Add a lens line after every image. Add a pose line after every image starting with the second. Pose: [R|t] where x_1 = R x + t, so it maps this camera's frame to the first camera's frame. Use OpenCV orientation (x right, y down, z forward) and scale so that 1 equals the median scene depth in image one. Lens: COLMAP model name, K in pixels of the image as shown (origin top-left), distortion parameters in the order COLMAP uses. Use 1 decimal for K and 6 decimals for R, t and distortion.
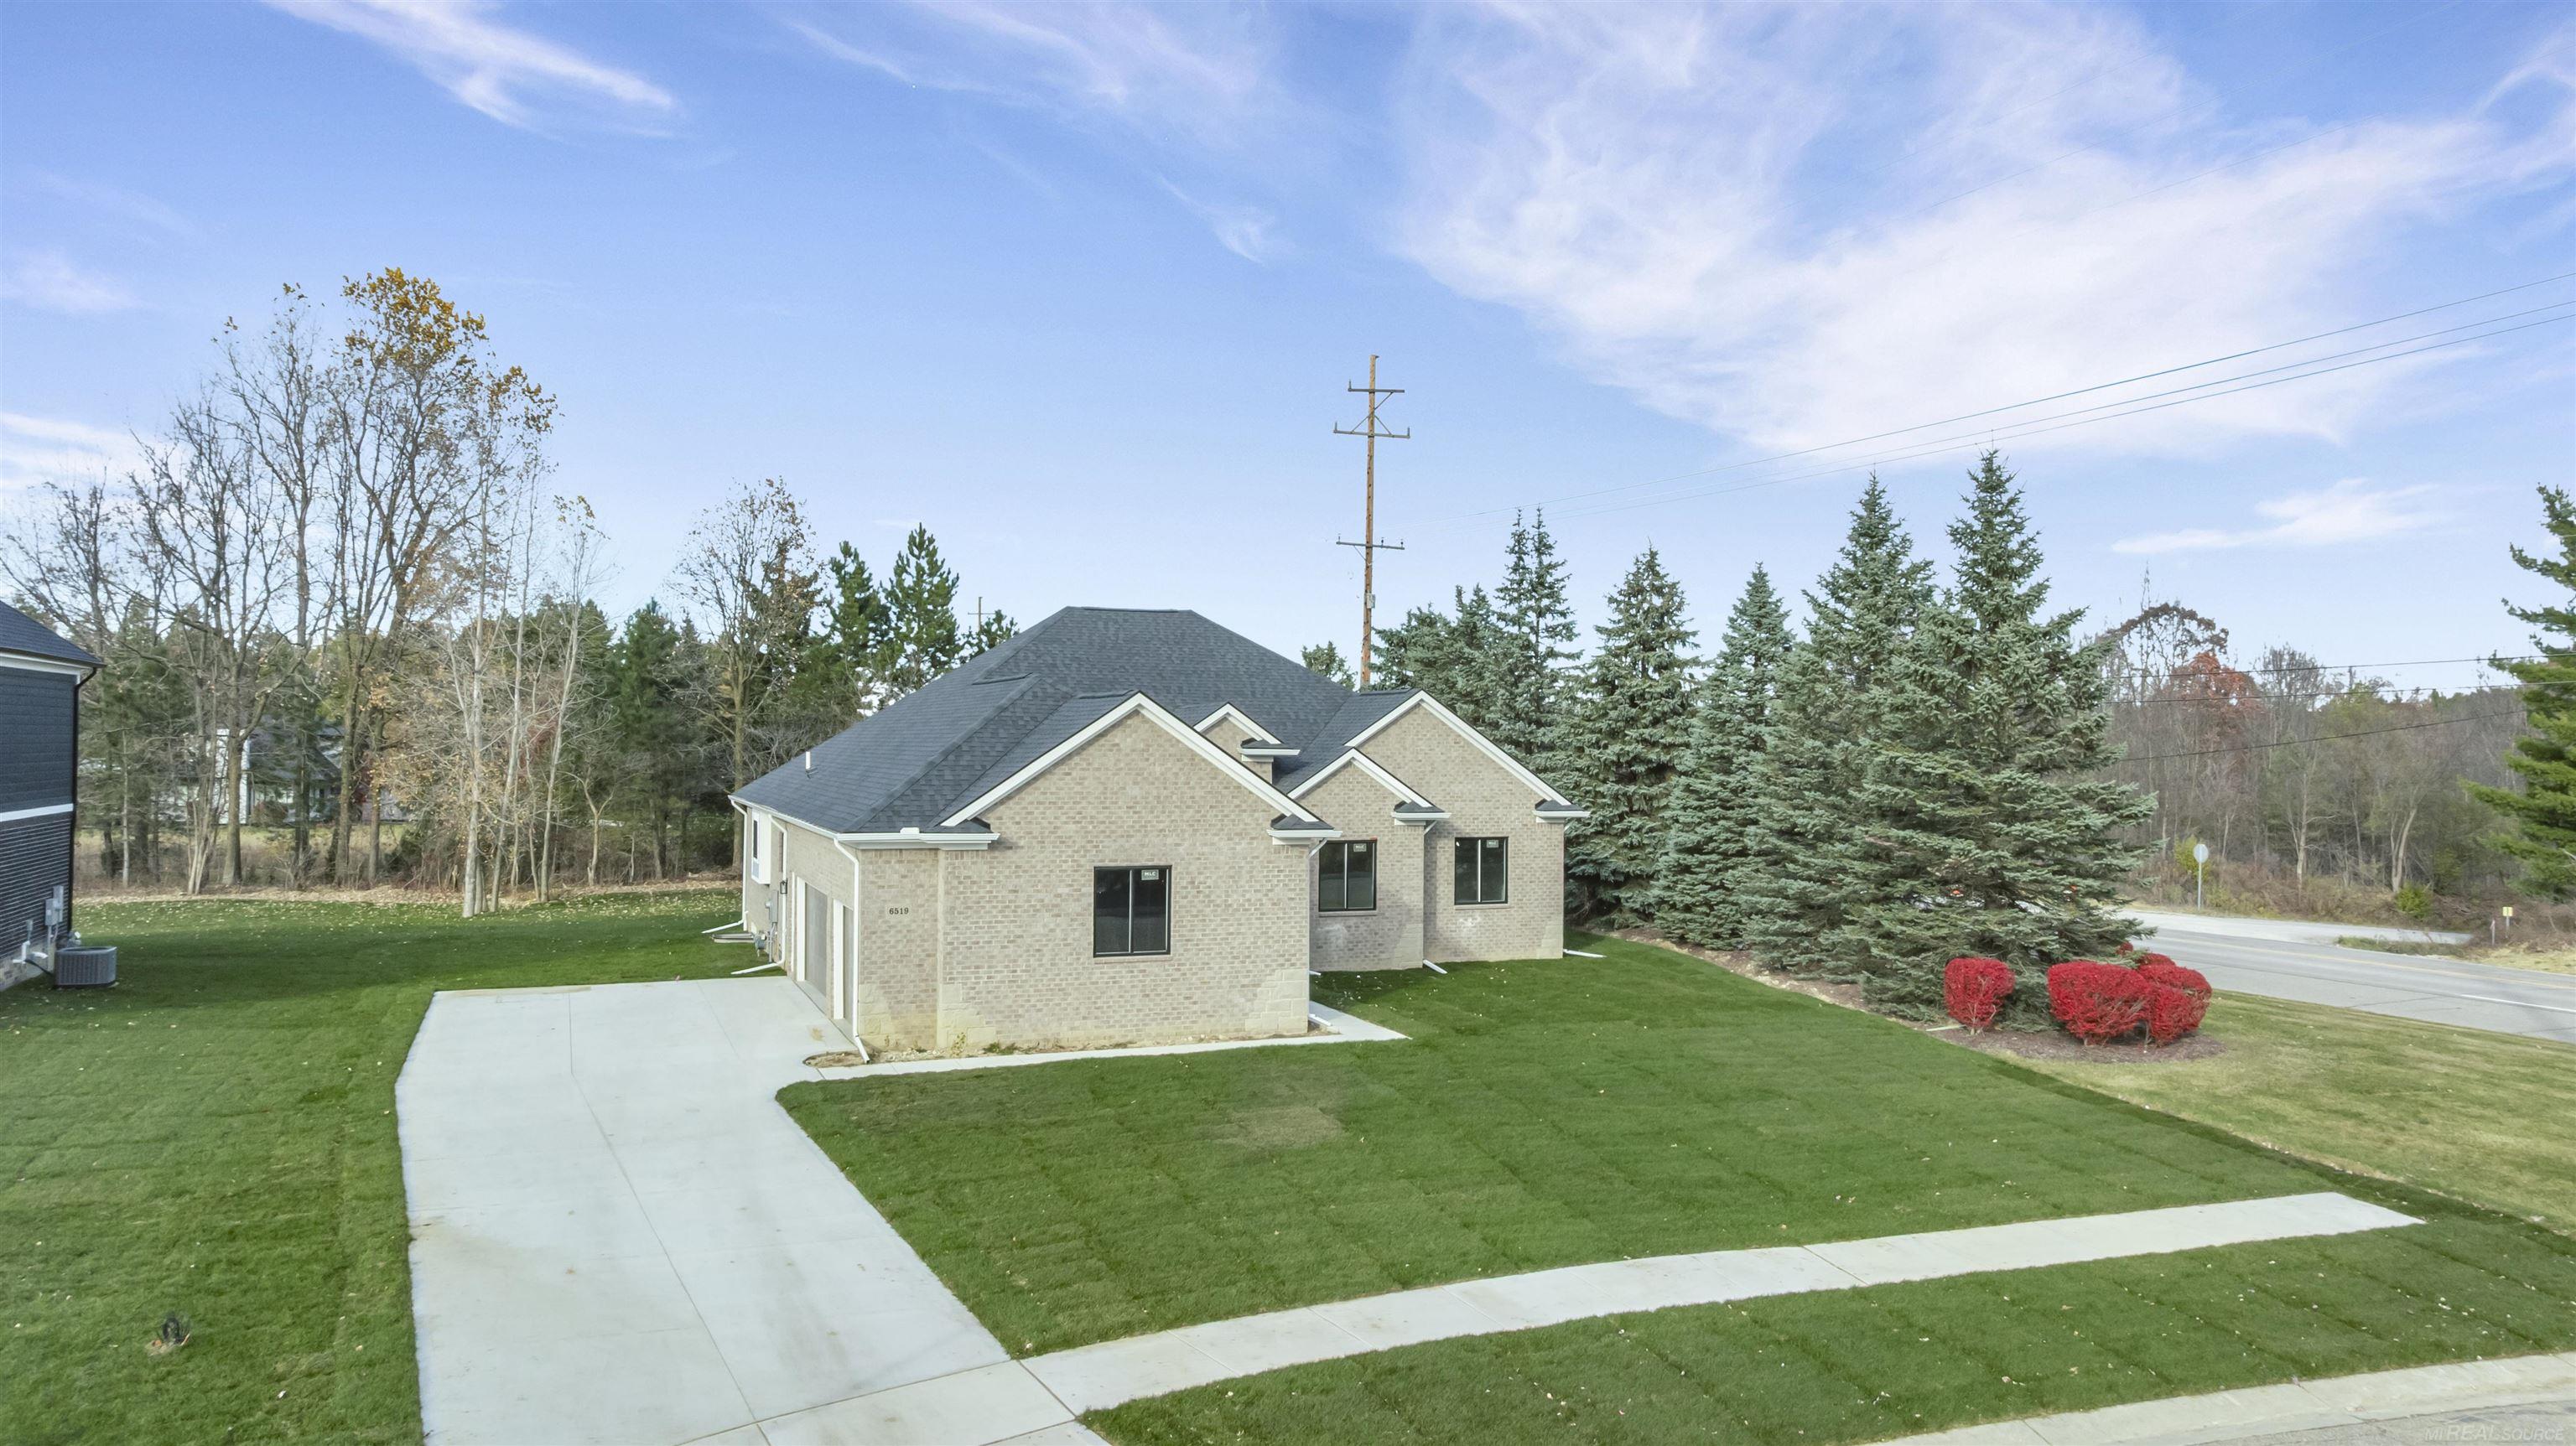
lens RADIAL K [[1820.1, 0, 1288.0], [0, 1820.1, 723.0], [0, 0, 1]] dist [-0.026976, 0.002697]
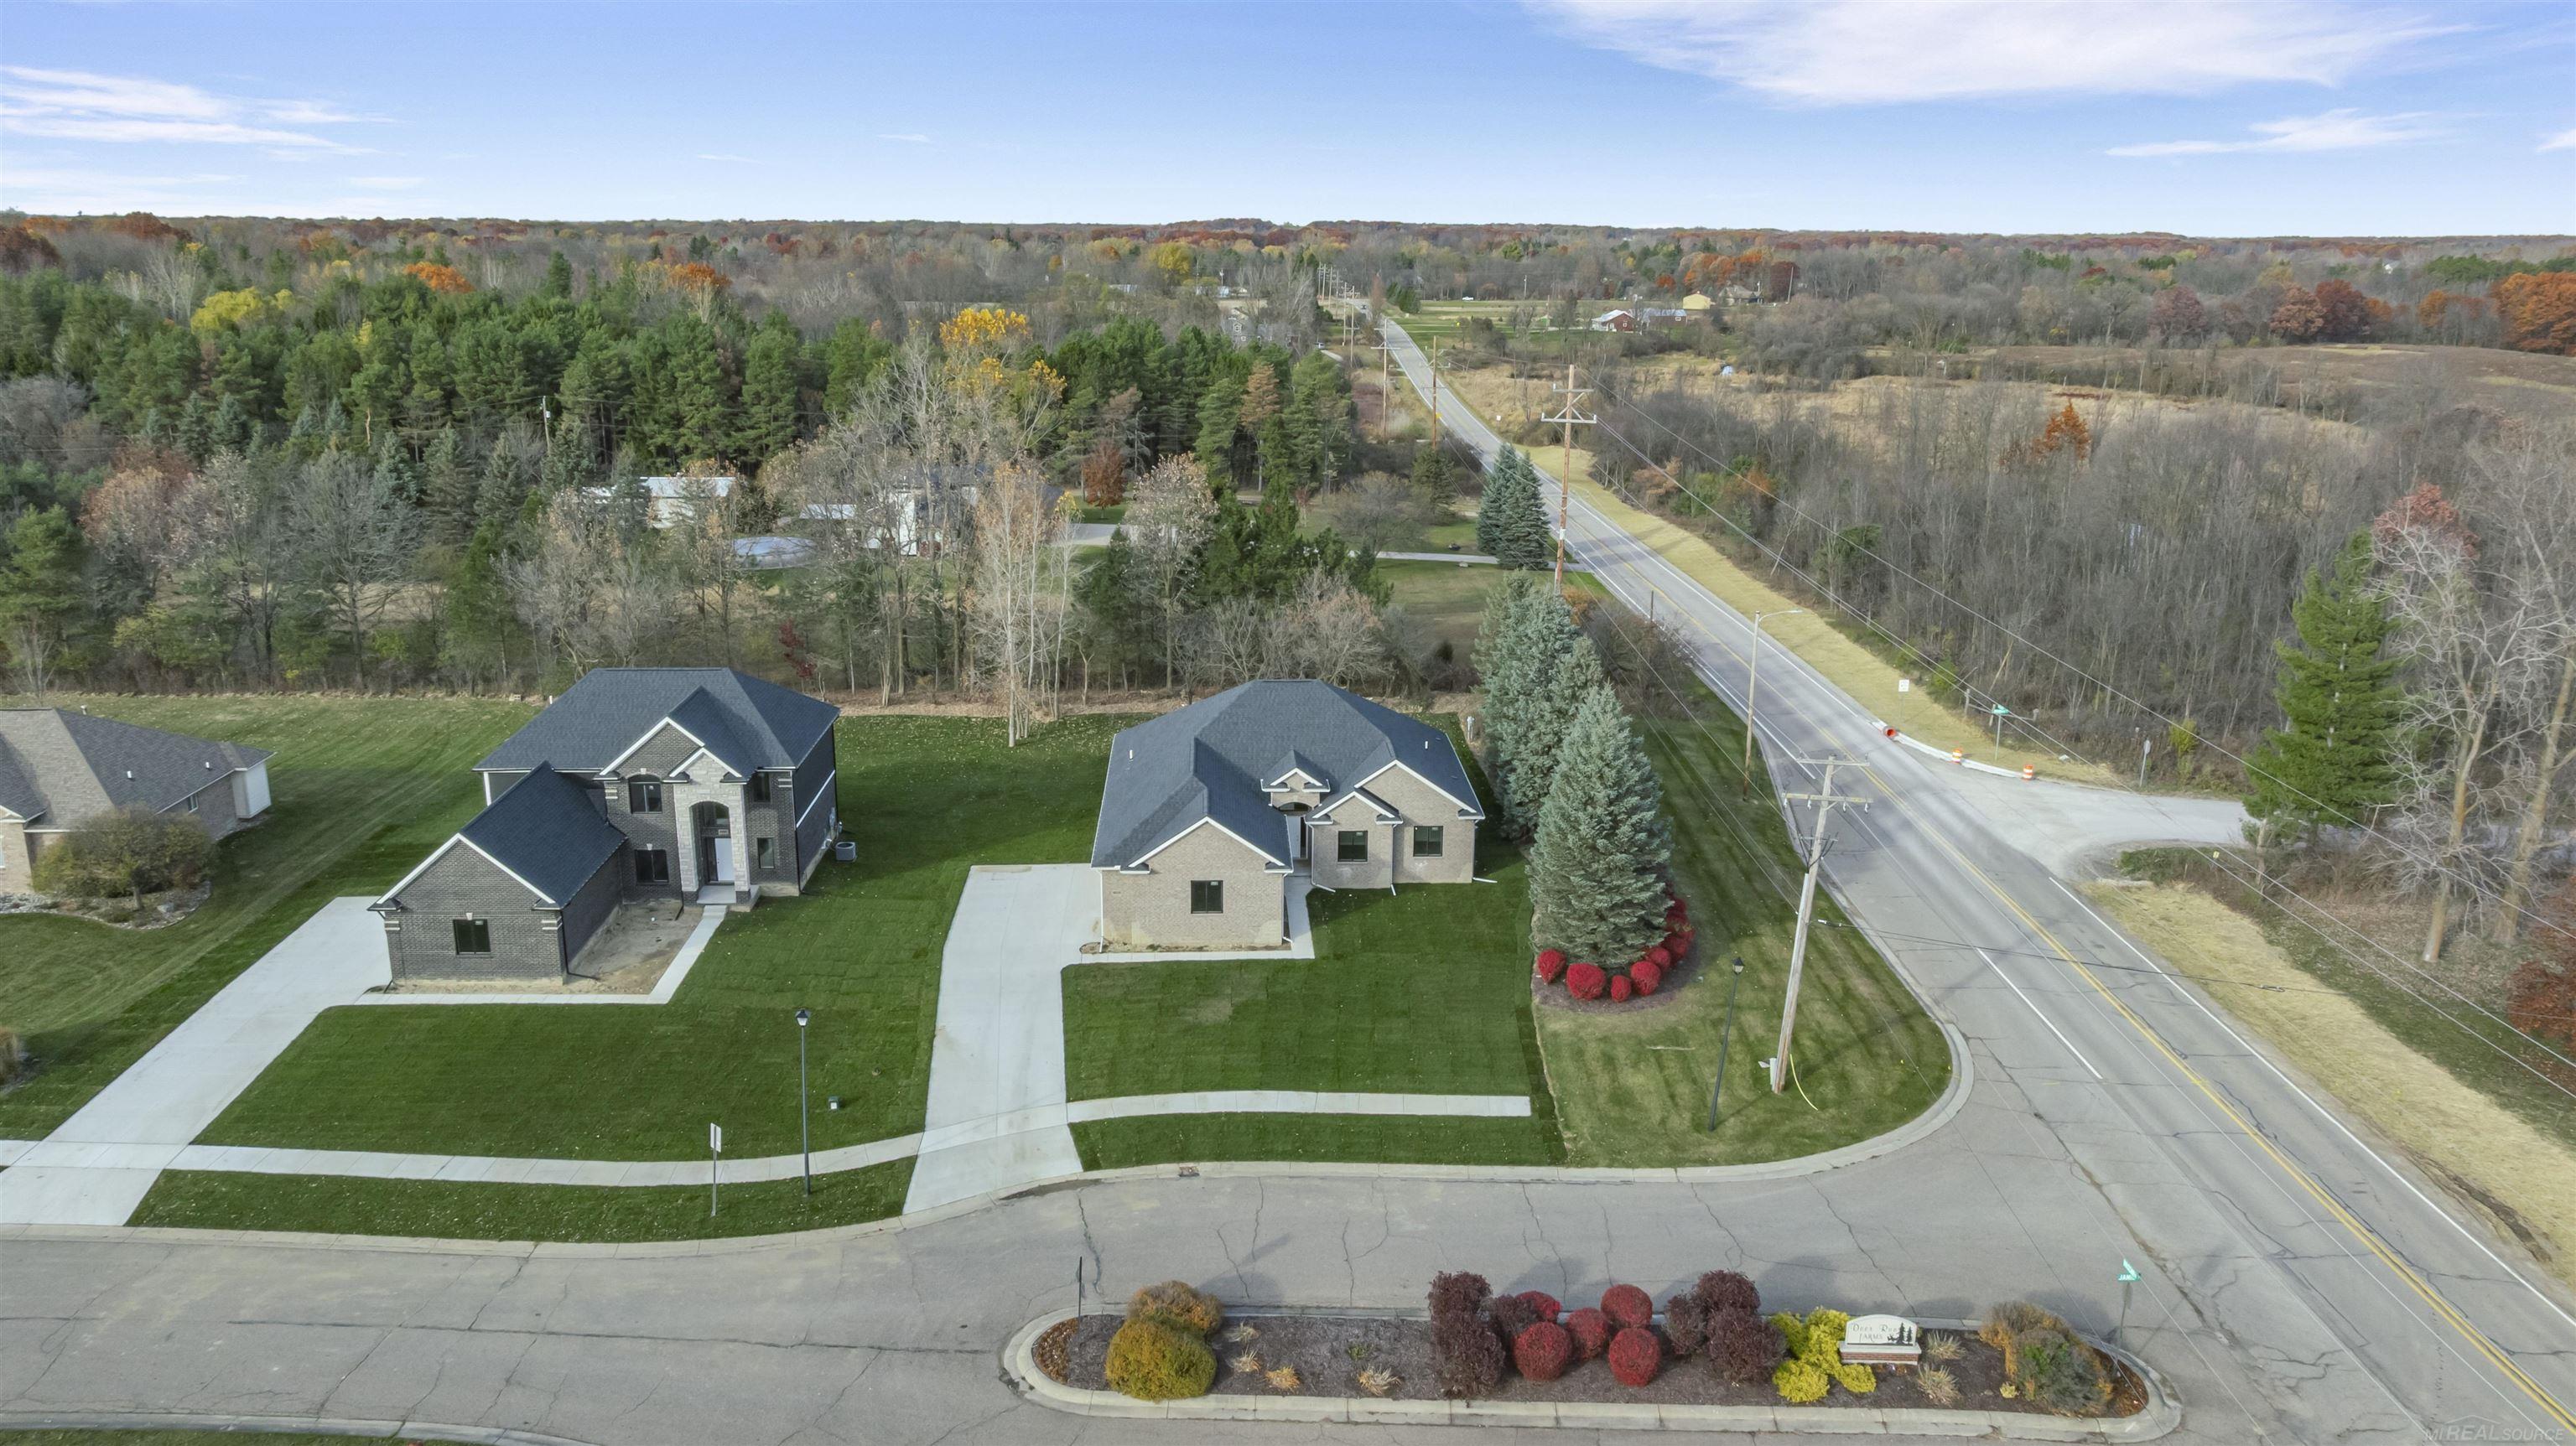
lens RADIAL K [[1821.0, 0, 1288.0], [0, 1821.0, 723.0], [0, 0, 1]] dist [-0.042111, 0.032299]
pose [[0.944902, 0.087696, -0.315388, 0.620127], [0.002295, 0.961650, 0.274269, -0.640801], [0.327345, -0.259881, 0.908464, -0.931352]]
